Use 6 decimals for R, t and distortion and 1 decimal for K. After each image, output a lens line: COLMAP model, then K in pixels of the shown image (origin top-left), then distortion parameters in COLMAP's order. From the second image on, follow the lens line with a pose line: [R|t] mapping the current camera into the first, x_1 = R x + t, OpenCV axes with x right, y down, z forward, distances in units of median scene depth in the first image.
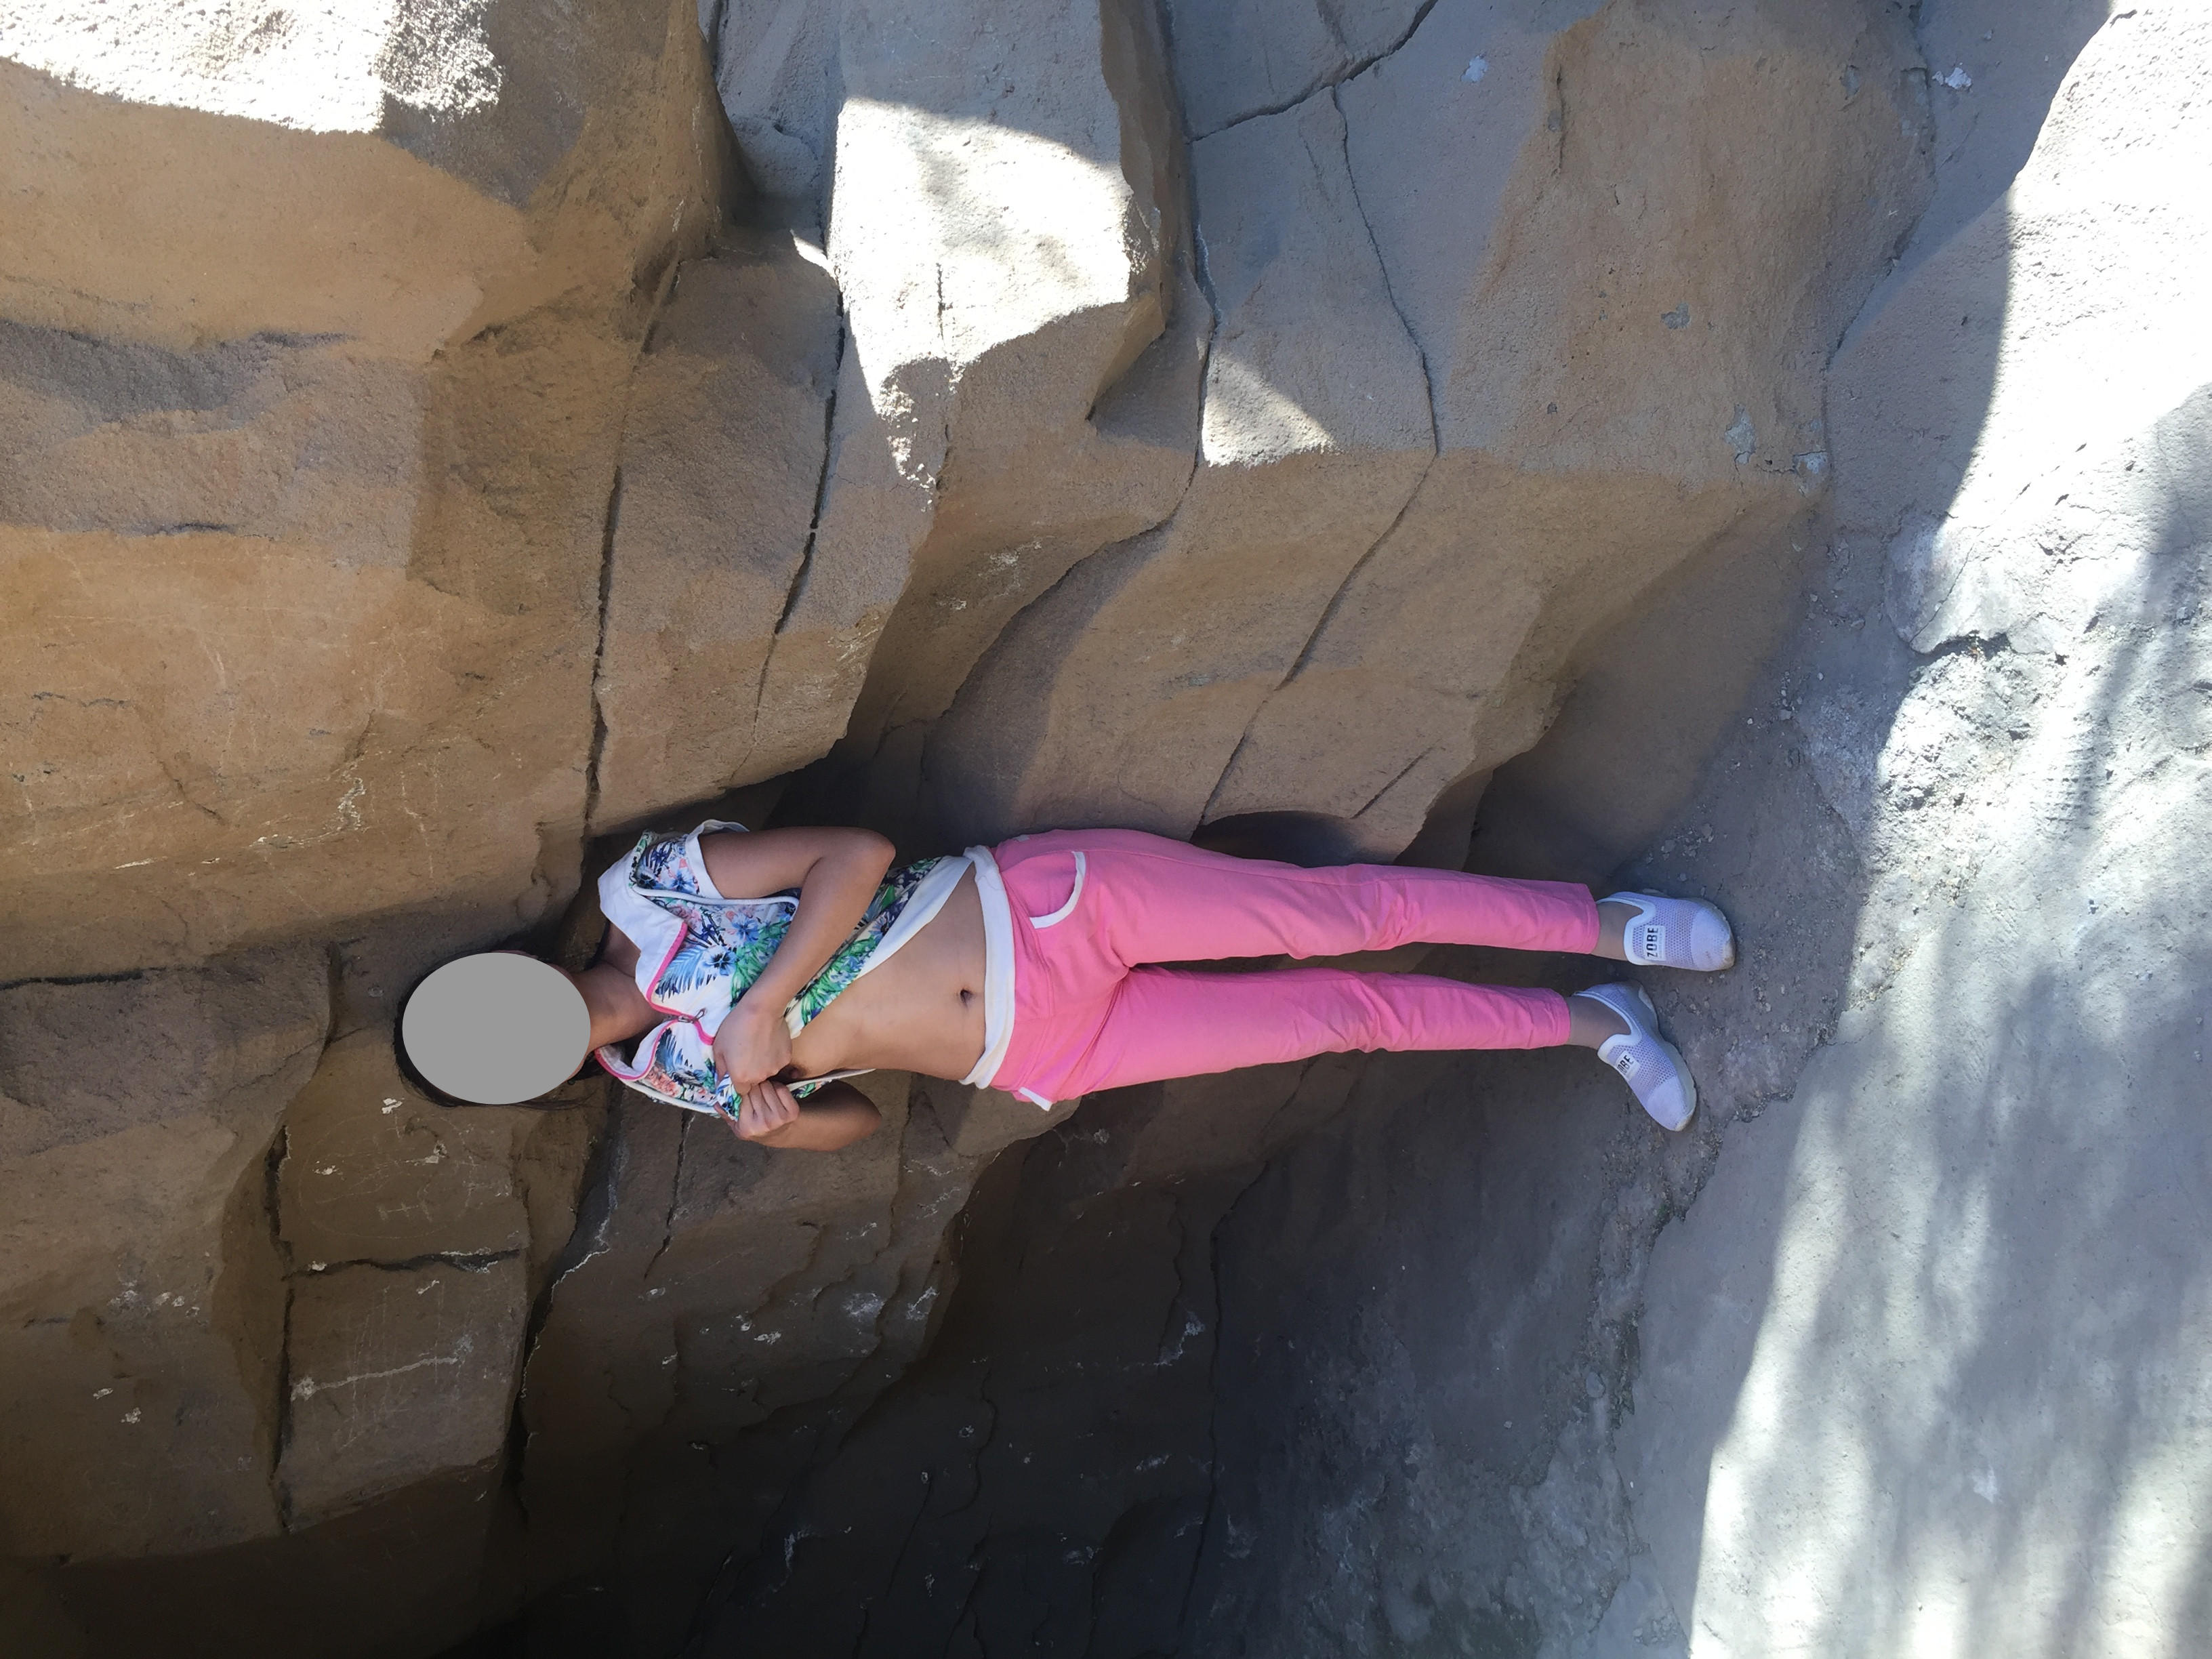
lens RADIAL K [[1962.1, 0, 1054.9], [0, 1962.1, 801.8], [0, 0, 1]] dist [0.094010, -0.142604]
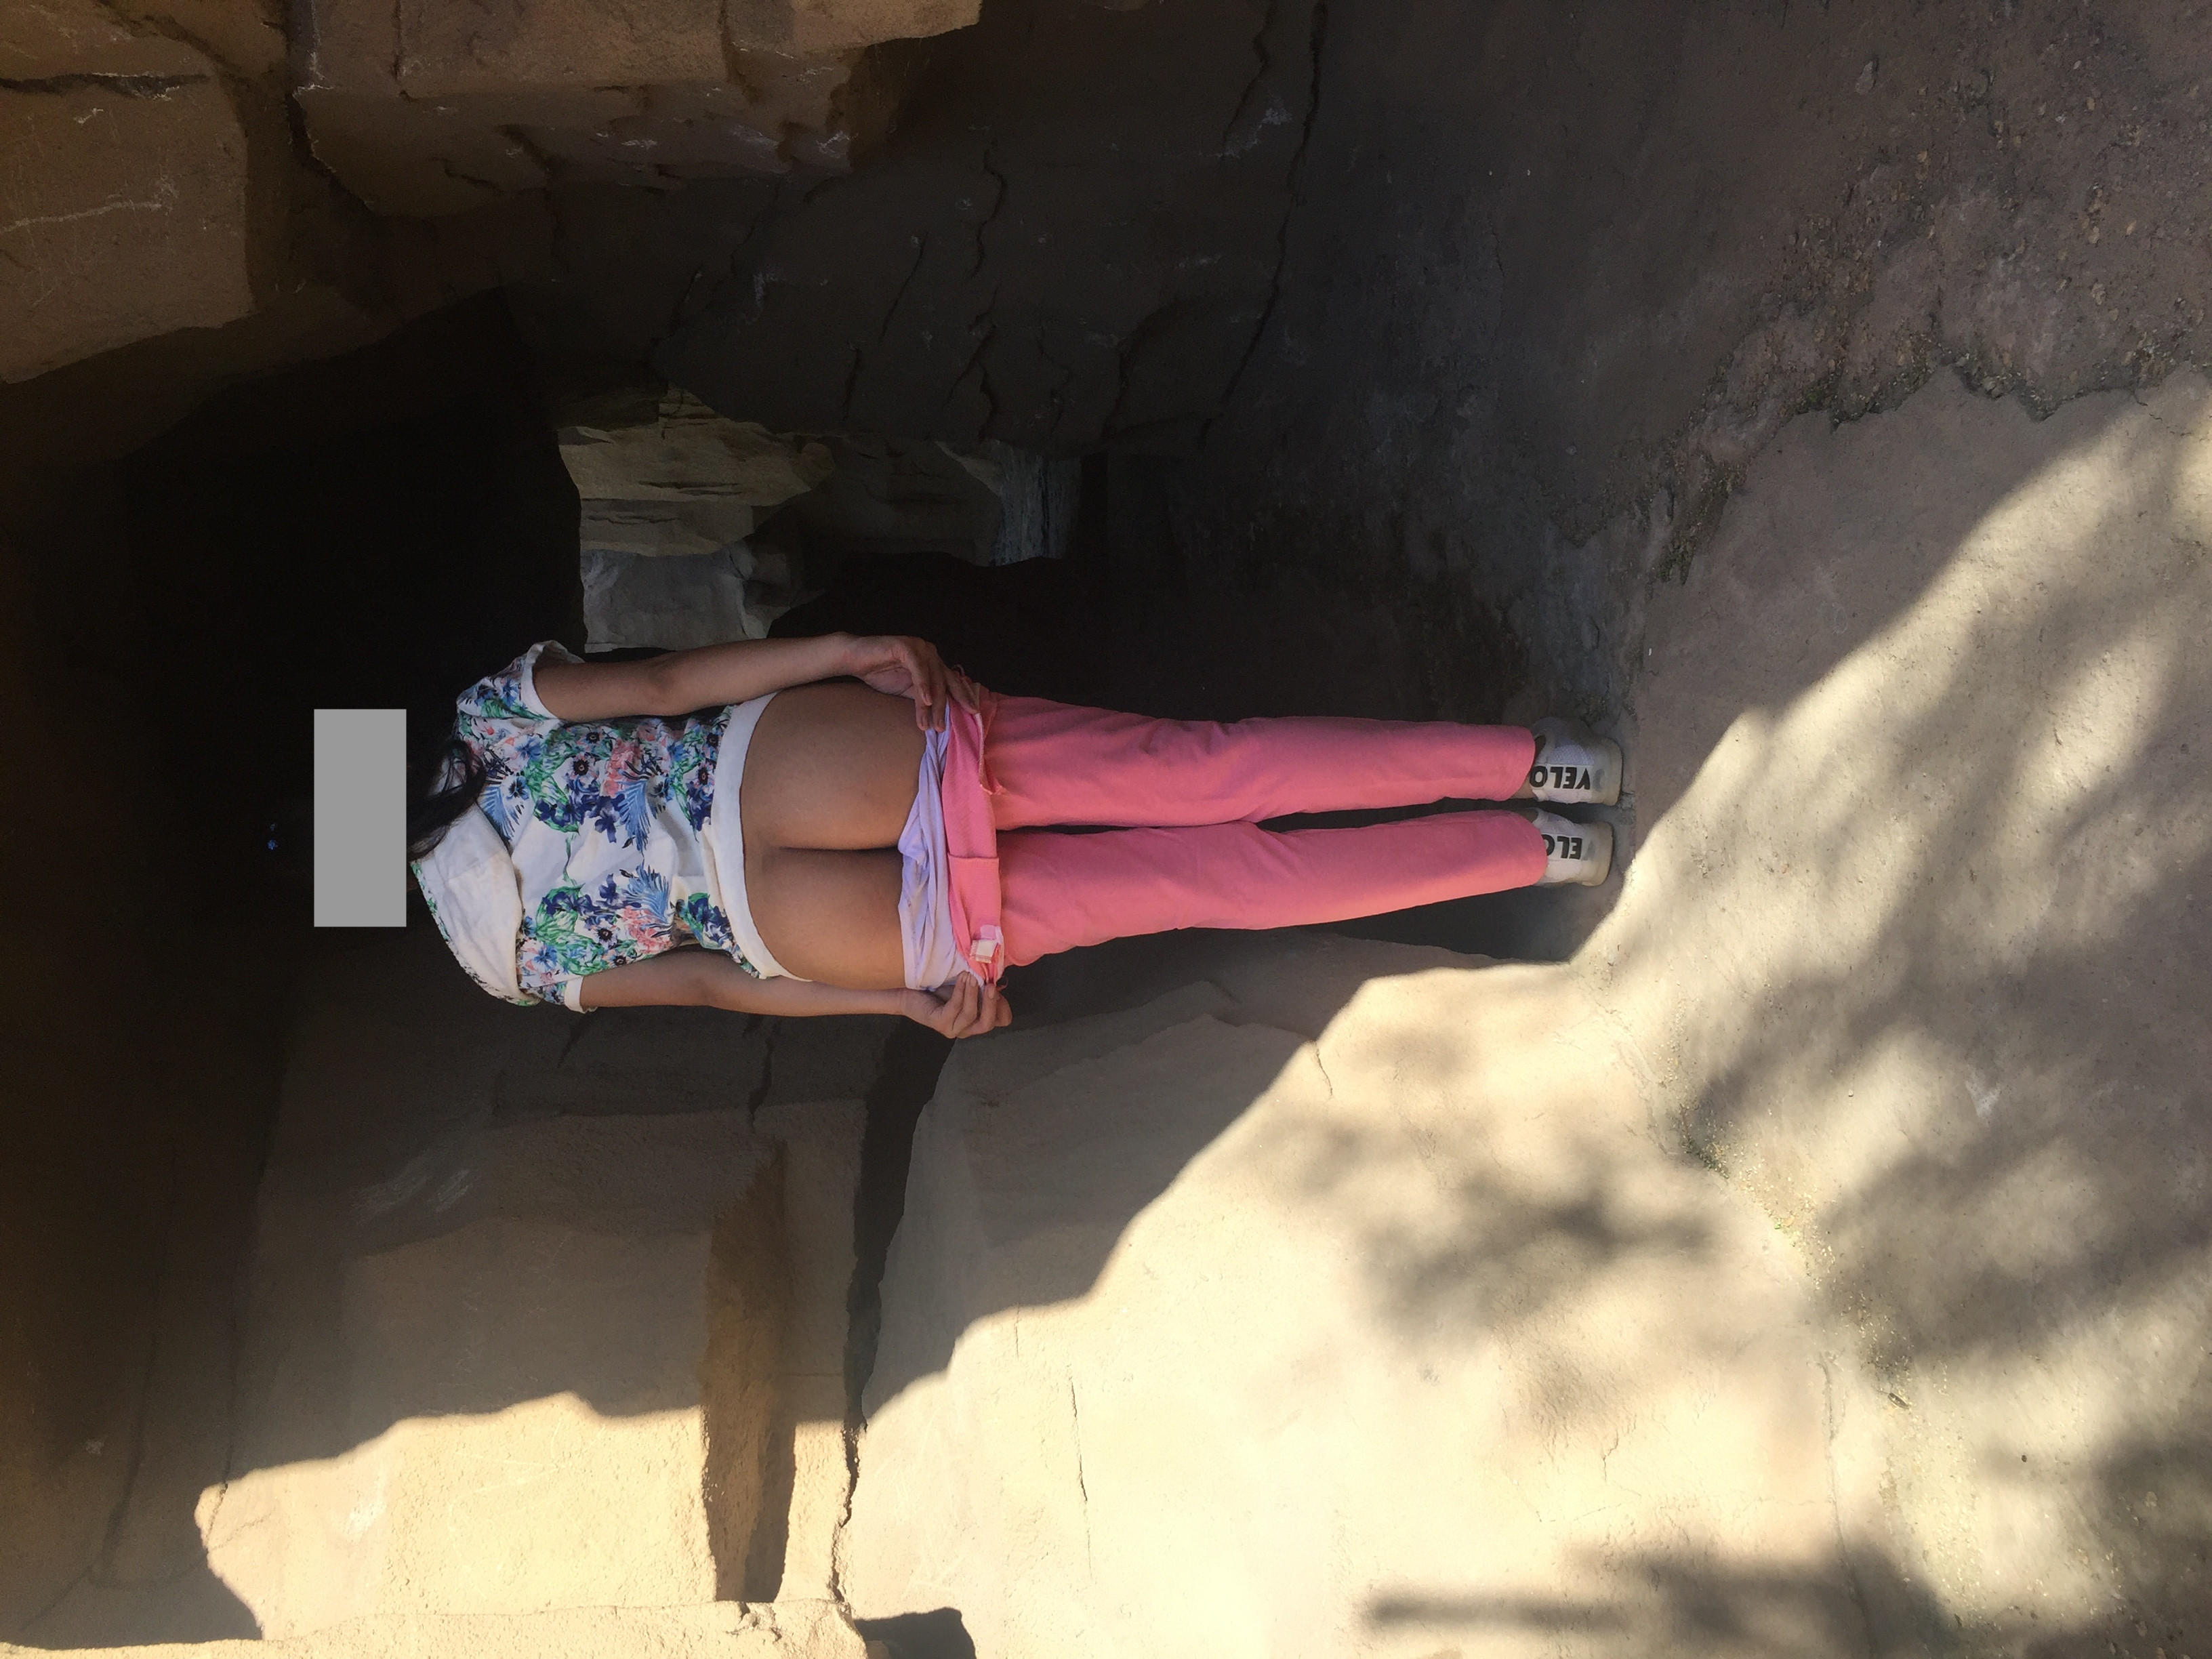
lens RADIAL K [[1896.0, 0, 1073.1], [0, 1896.0, 821.0], [0, 0, 1]] dist [0.093999, -0.125510]
pose [[0.975116, 0.205096, -0.084167, 0.137083], [-0.064429, 0.625439, 0.777608, -0.154361], [0.212125, -0.752836, 0.623090, 0.410896]]
